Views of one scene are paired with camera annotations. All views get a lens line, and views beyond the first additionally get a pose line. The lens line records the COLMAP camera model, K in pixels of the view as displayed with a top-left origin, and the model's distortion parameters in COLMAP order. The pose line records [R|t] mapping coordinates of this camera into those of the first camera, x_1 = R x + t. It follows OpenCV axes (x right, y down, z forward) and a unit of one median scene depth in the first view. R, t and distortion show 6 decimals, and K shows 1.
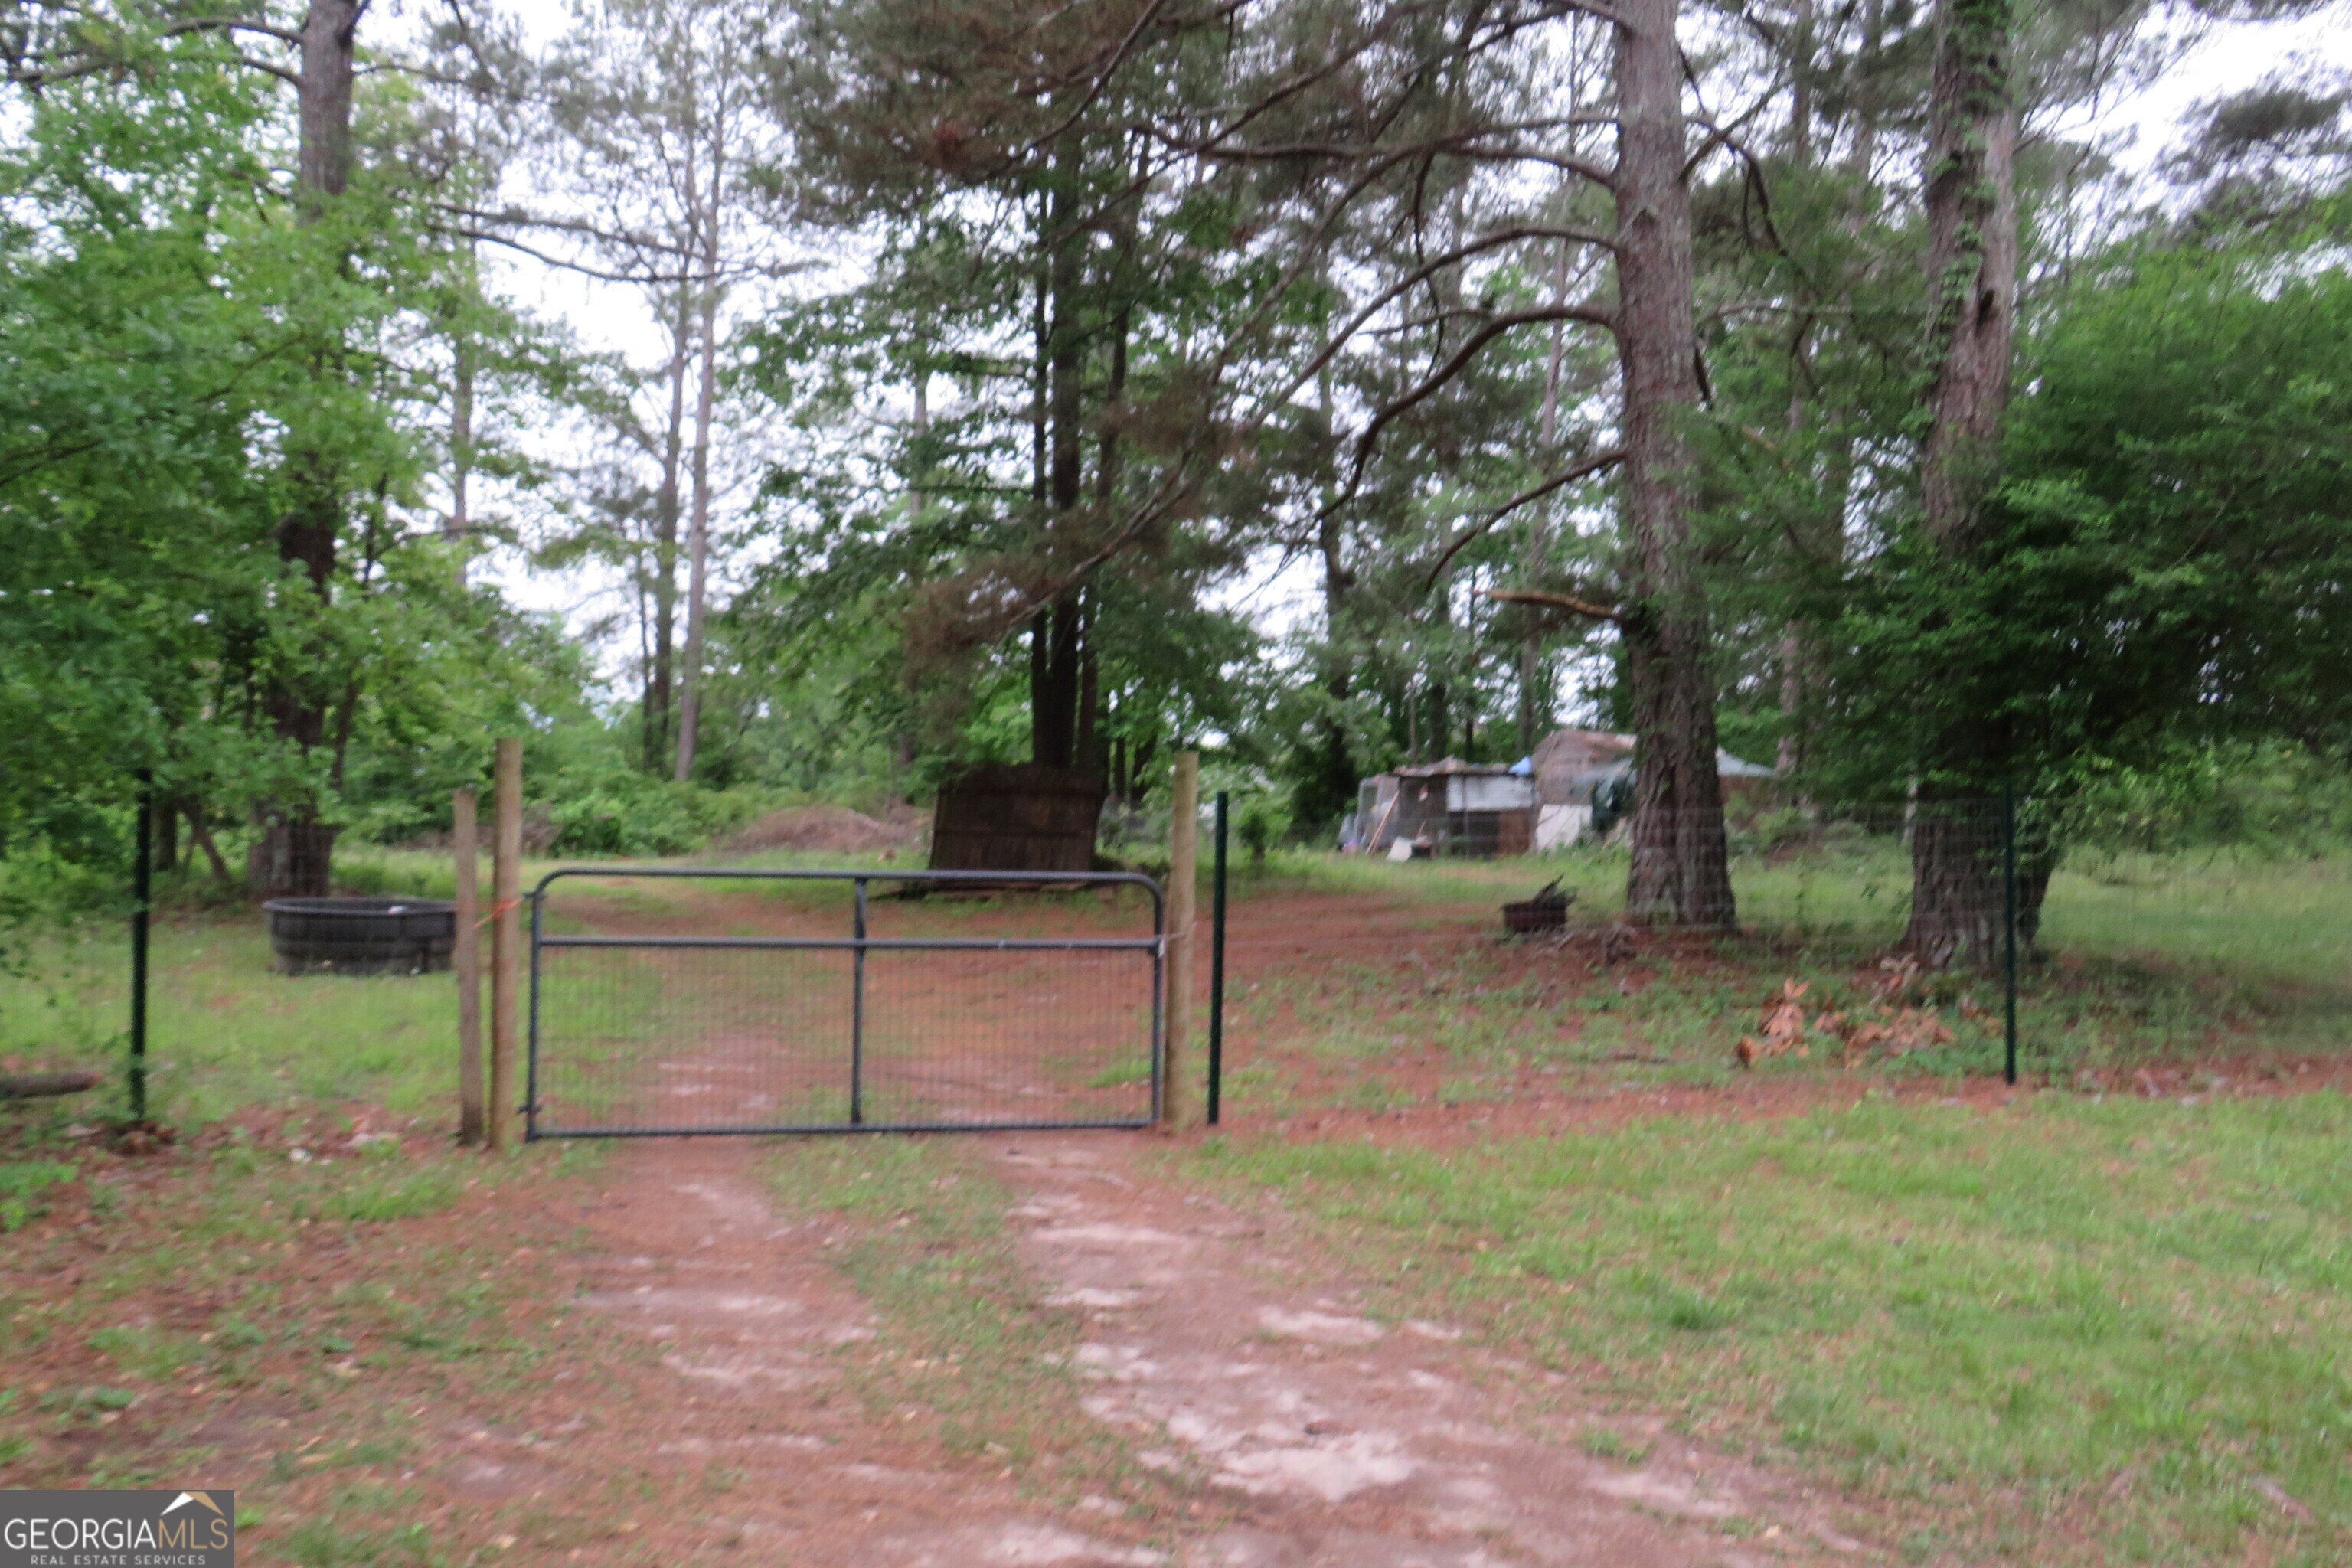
lens RADIAL K [[1978.1, 0, 1167.5], [0, 1978.1, 789.6], [0, 0, 1]] dist [-0.048049, 0.028882]
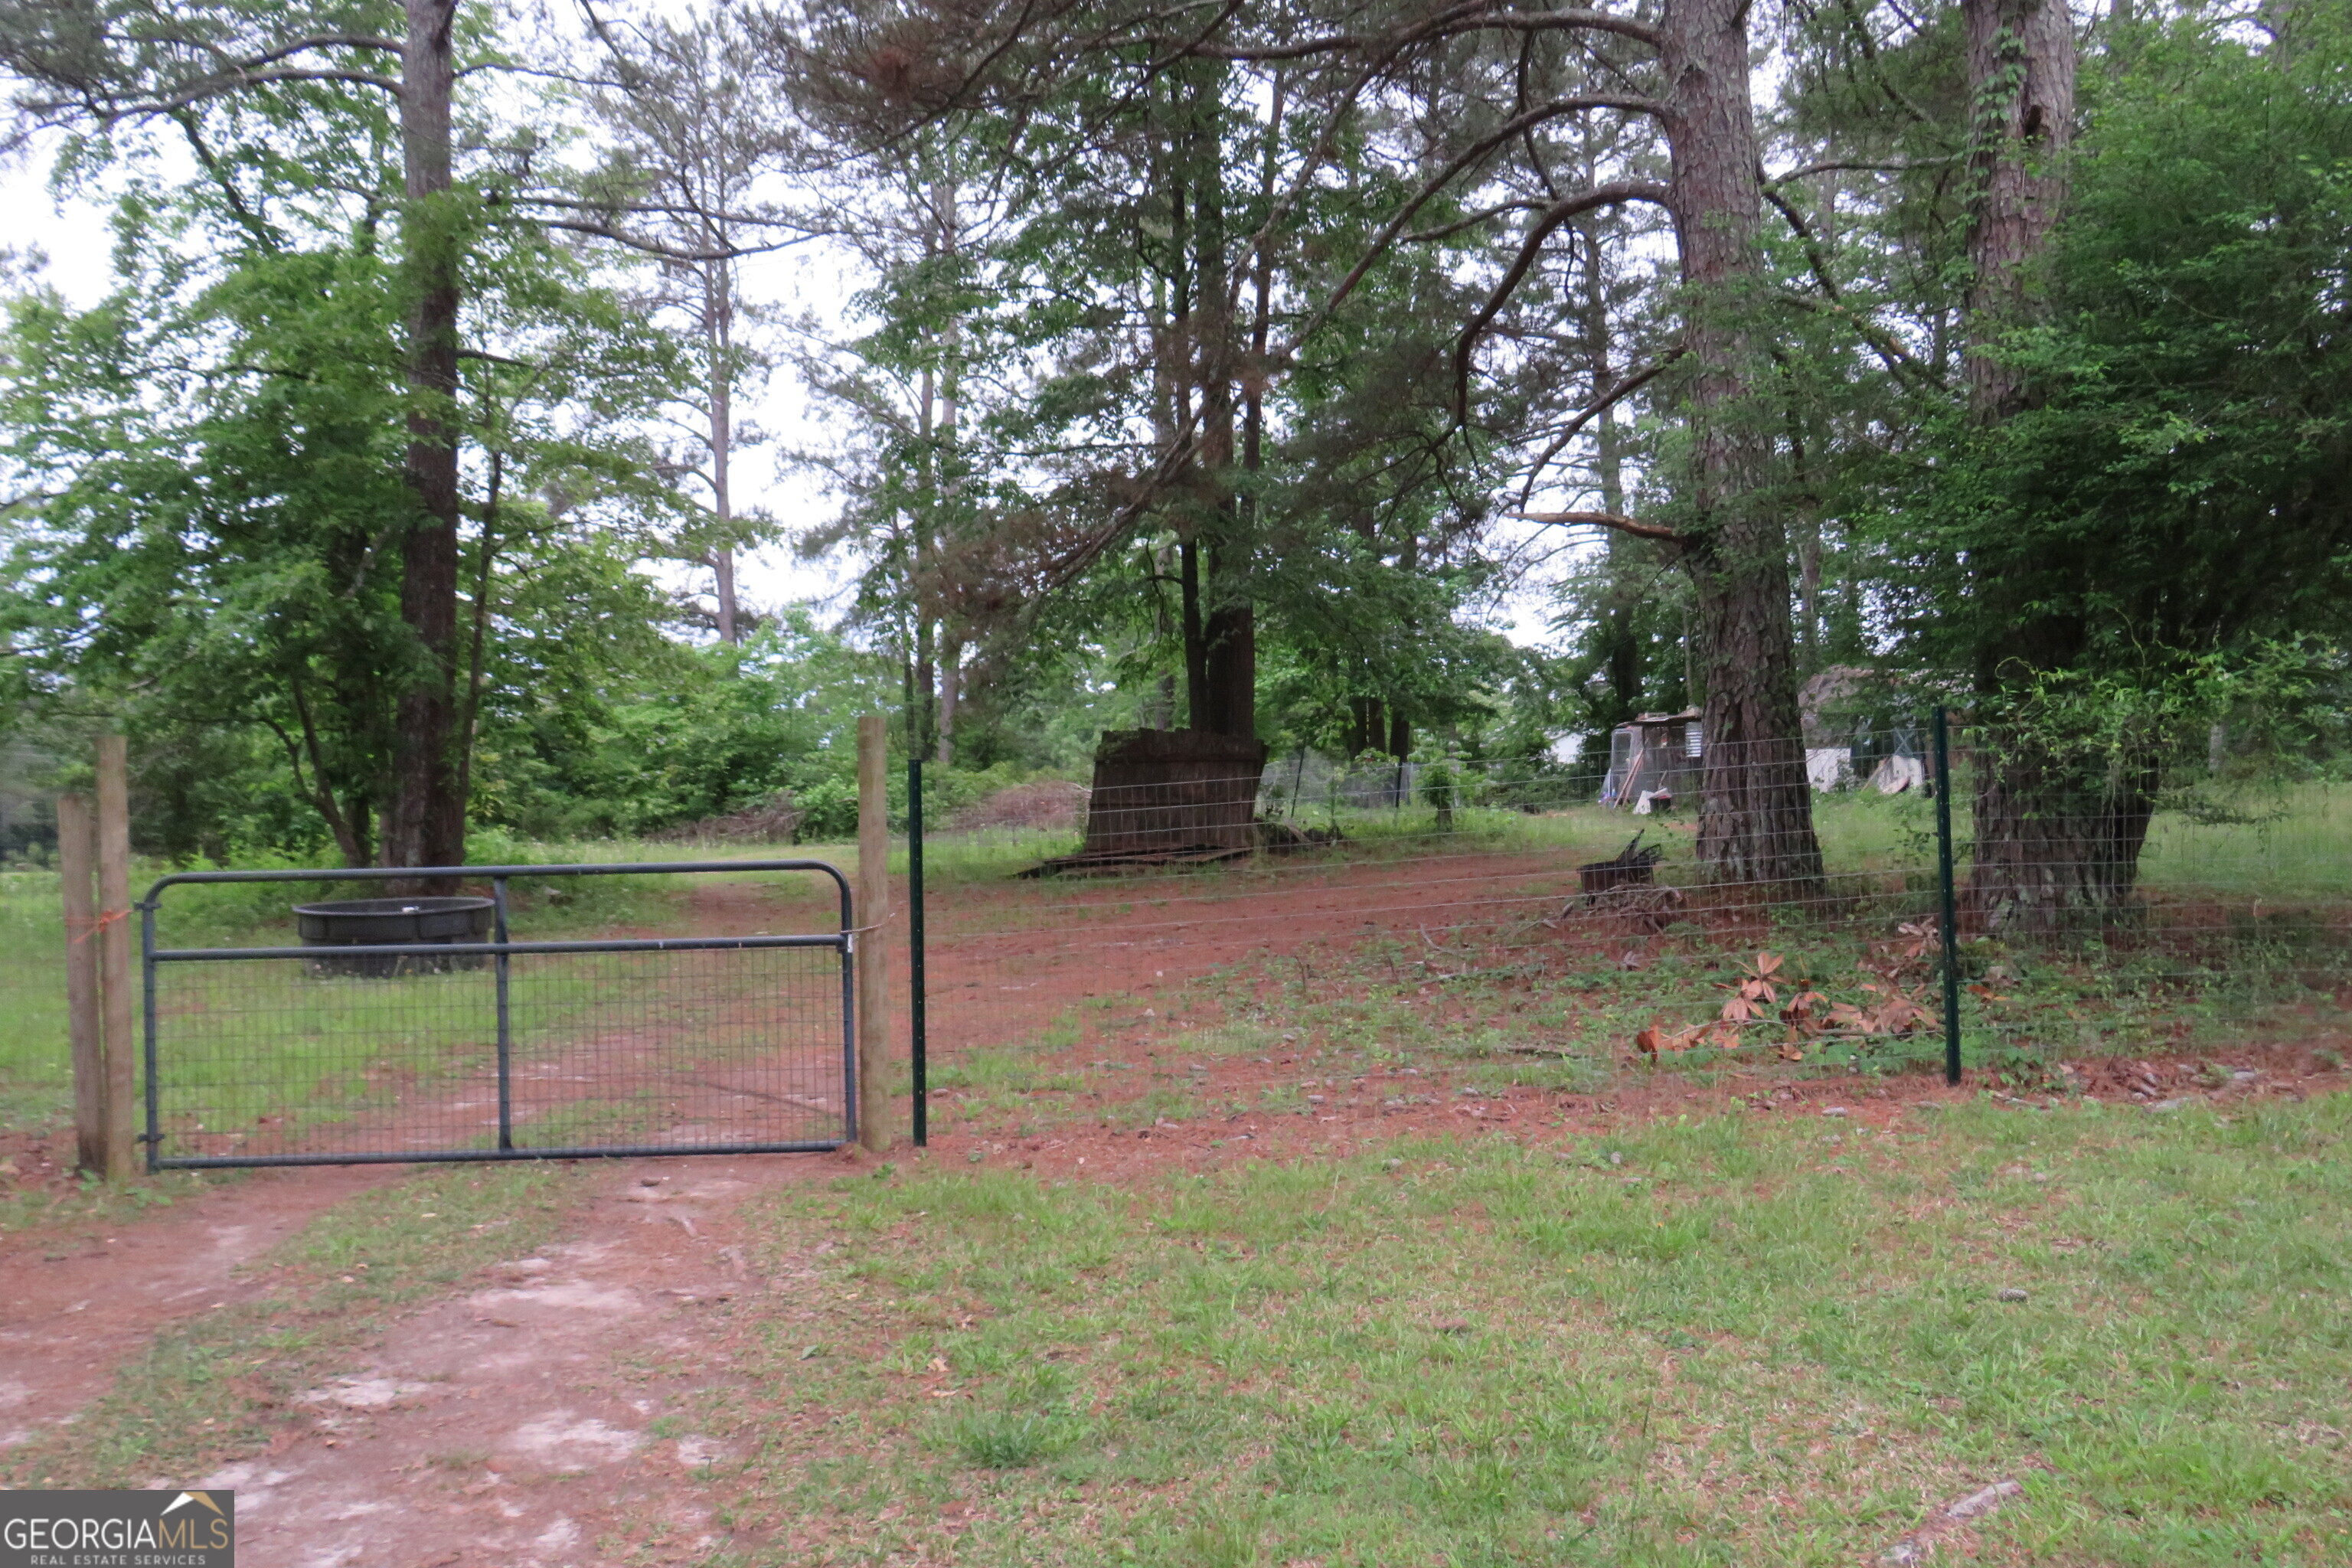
lens RADIAL K [[1978.1, 0, 1181.4], [0, 1978.1, 773.1], [0, 0, 1]] dist [-0.048049, 0.028882]
pose [[0.981501, -0.041618, -0.186881, 0.298431], [0.043364, 0.999046, 0.005259, 0.007161], [0.186483, -0.013266, 0.982369, 0.175252]]
